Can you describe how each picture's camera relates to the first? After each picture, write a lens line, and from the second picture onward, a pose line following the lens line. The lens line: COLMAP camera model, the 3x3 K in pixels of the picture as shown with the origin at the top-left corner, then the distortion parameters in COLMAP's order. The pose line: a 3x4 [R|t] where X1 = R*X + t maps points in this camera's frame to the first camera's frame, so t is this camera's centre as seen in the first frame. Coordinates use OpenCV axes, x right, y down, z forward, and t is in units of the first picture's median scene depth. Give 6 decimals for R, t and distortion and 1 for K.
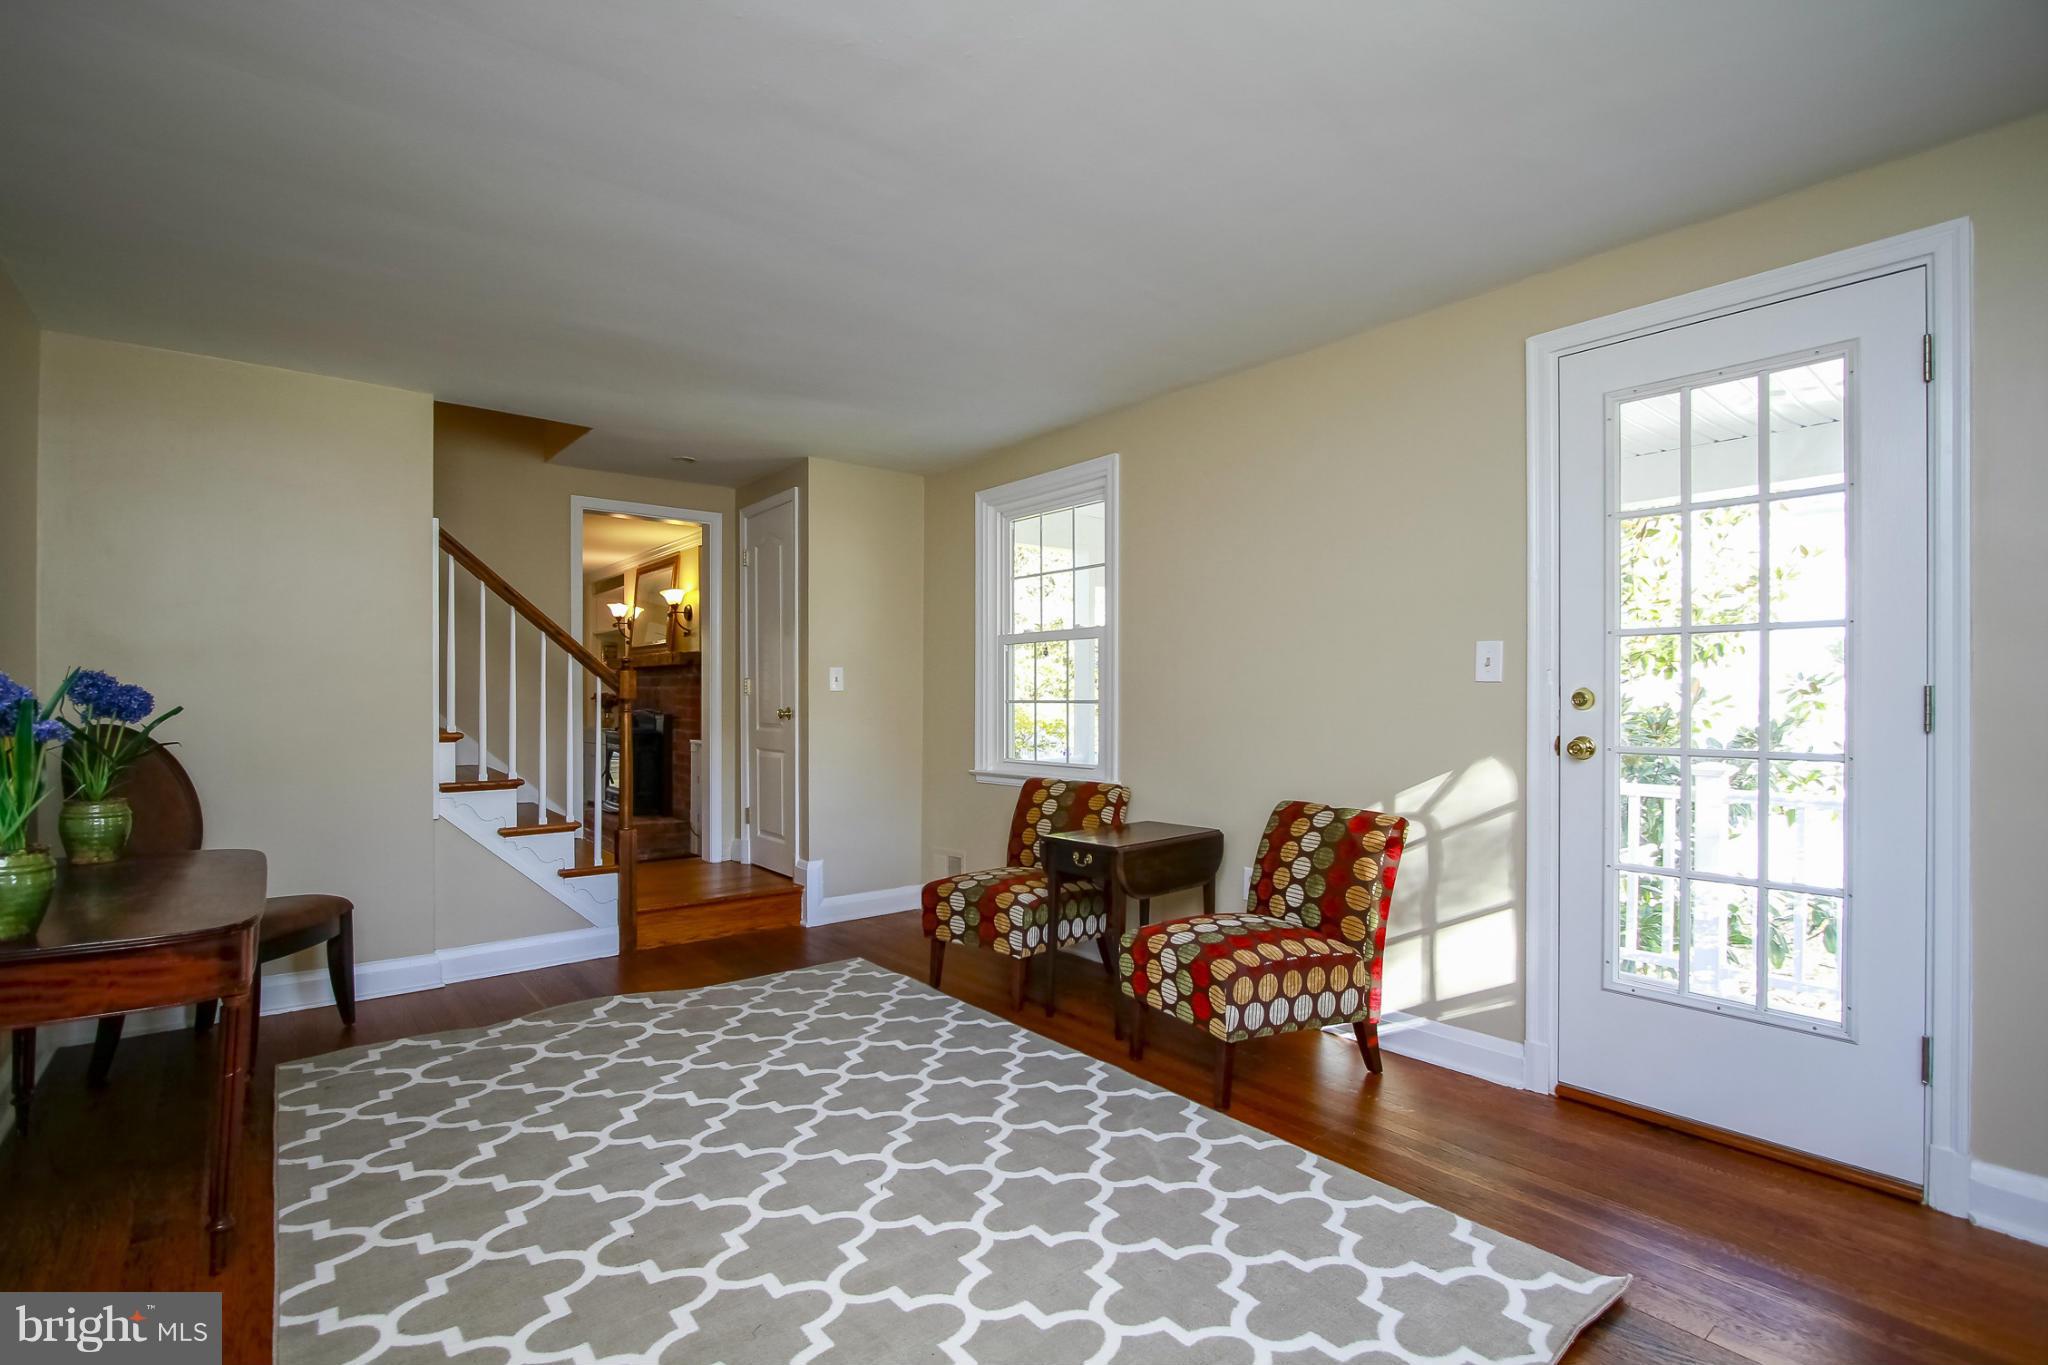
lens RADIAL K [[943.5, 0, 1013.3], [0, 943.5, 687.7], [0, 0, 1]] dist [-0.017635, 0.002674]
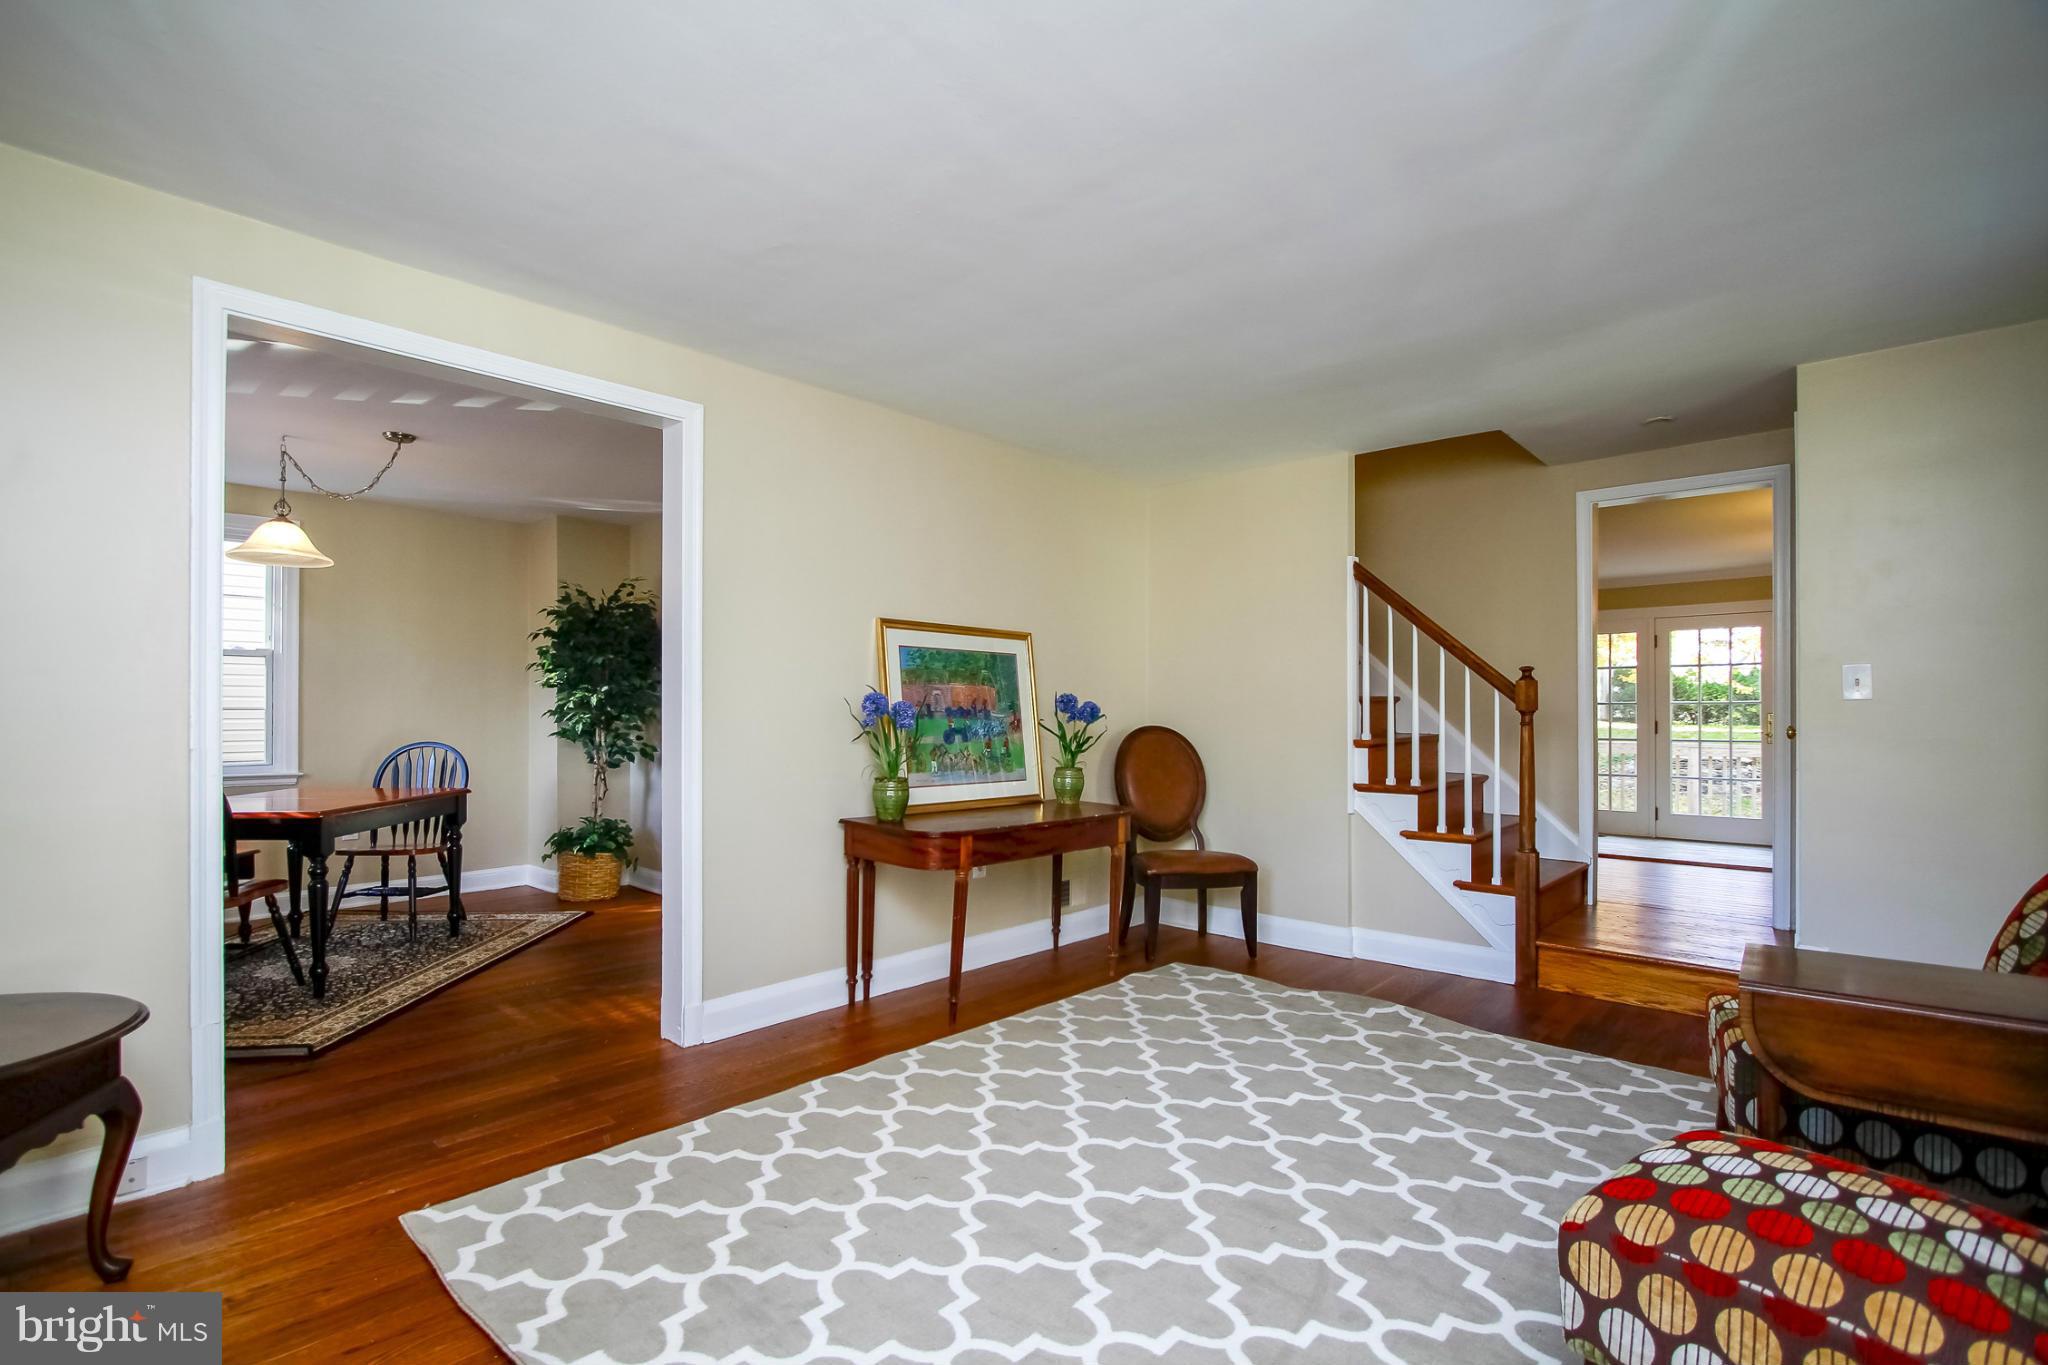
lens RADIAL K [[943.5, 0, 1013.4], [0, 943.5, 695.6], [0, 0, 1]] dist [-0.017635, 0.002674]
pose [[0.151185, -0.014572, -0.988398, 0.596942], [0.006973, 0.999882, -0.013674, 0.008947], [0.988481, -0.004824, 0.151269, 0.512331]]
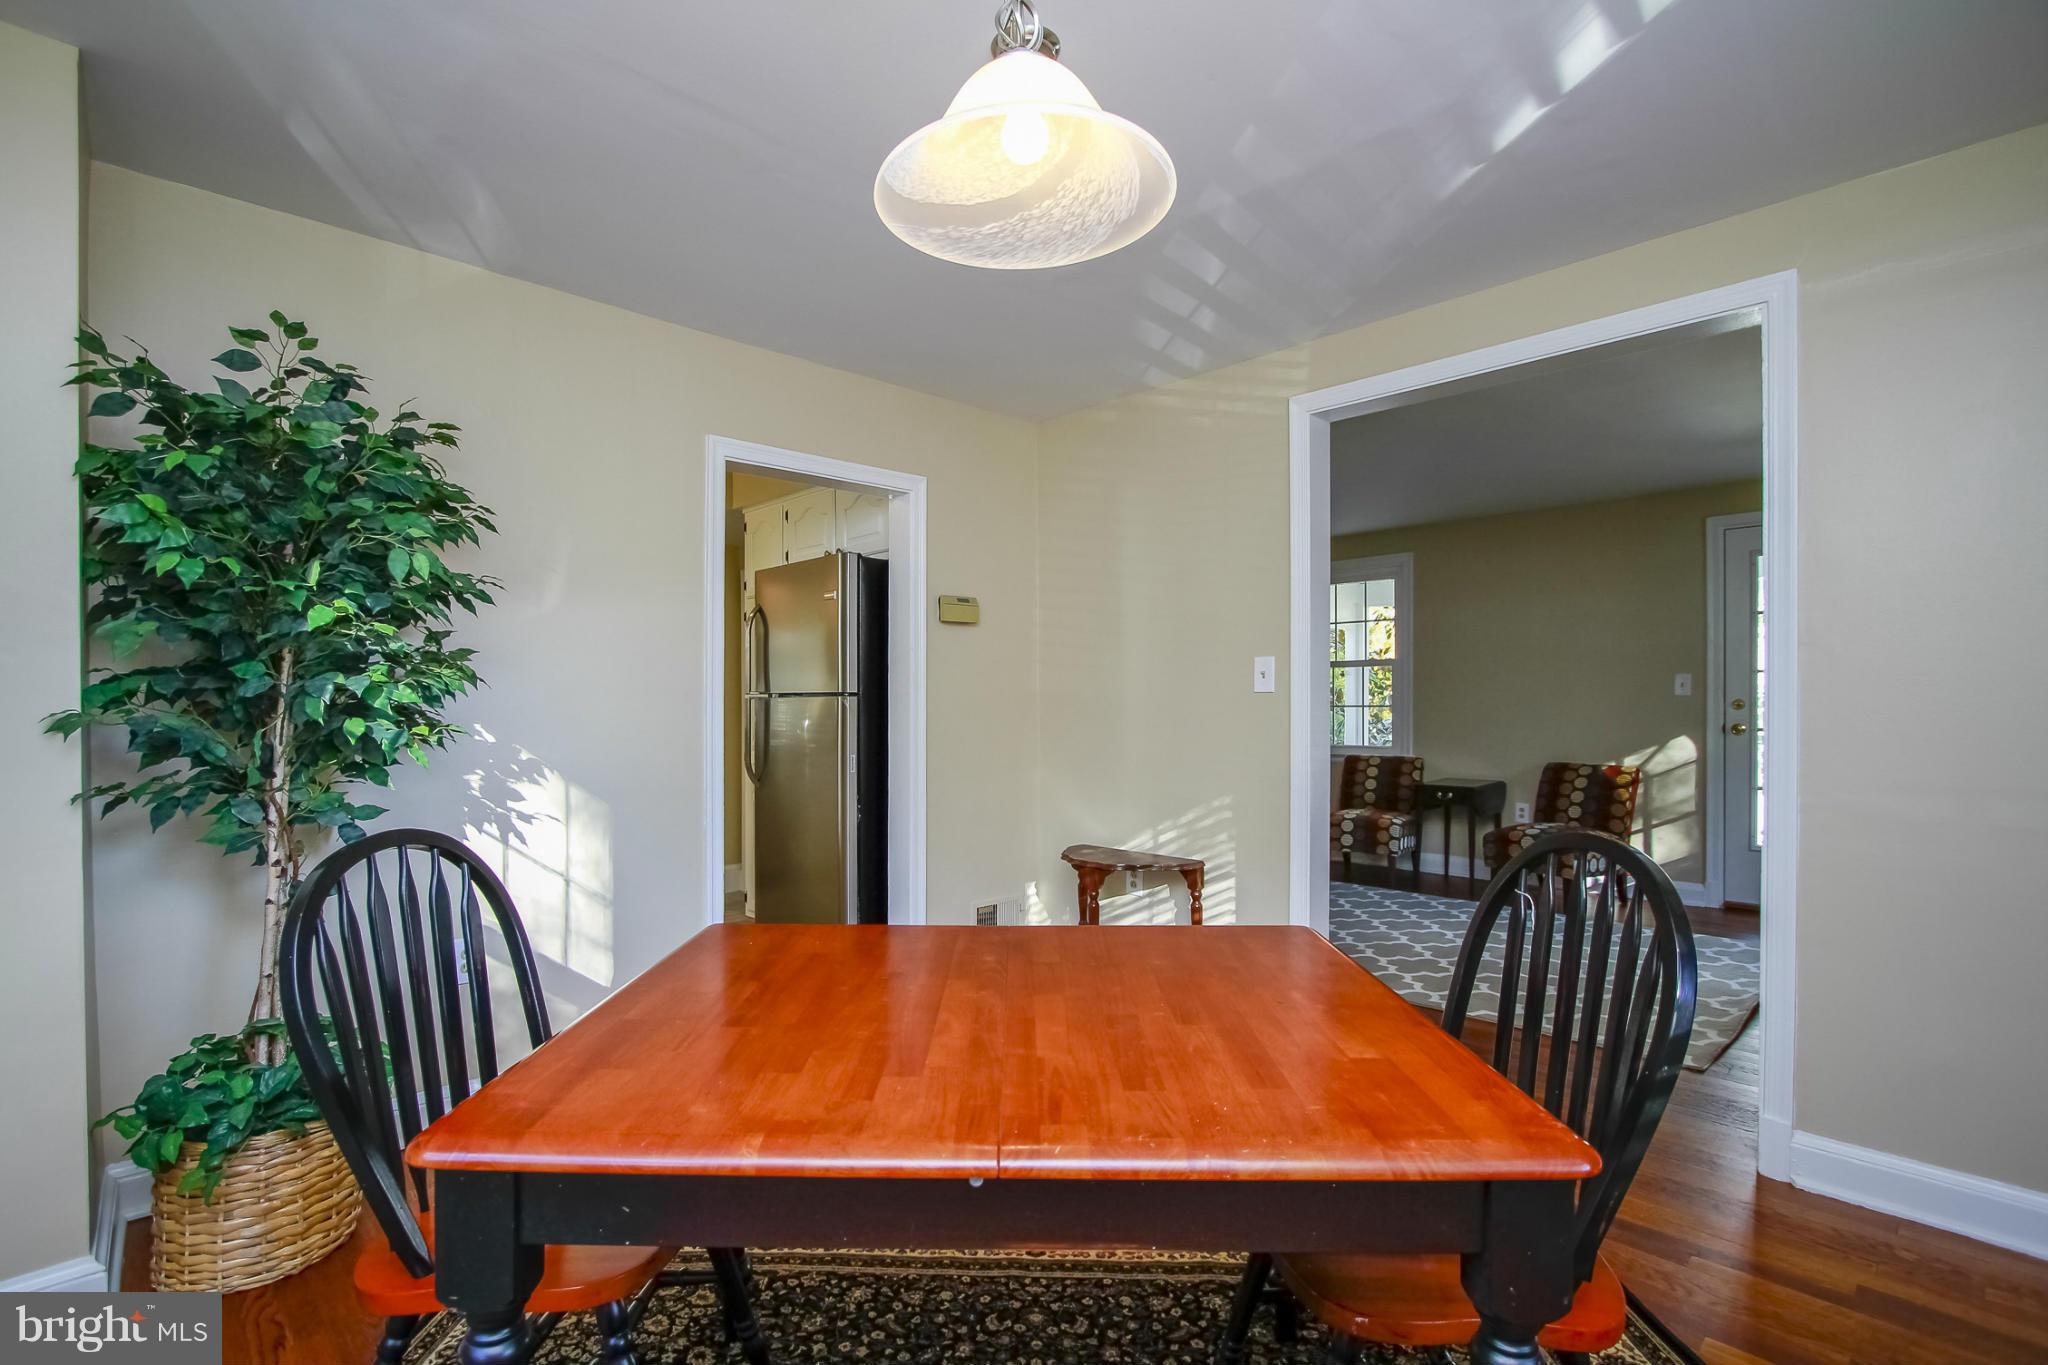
lens RADIAL K [[943.5, 0, 1023.6], [0, 943.5, 693.0], [0, 0, 1]] dist [-0.017635, 0.002674]
pose [[0.996215, 0.003151, 0.086861, -0.916869], [-0.003072, 0.999995, -0.001036, -0.005055], [-0.086864, 0.000766, 0.996220, -0.715914]]
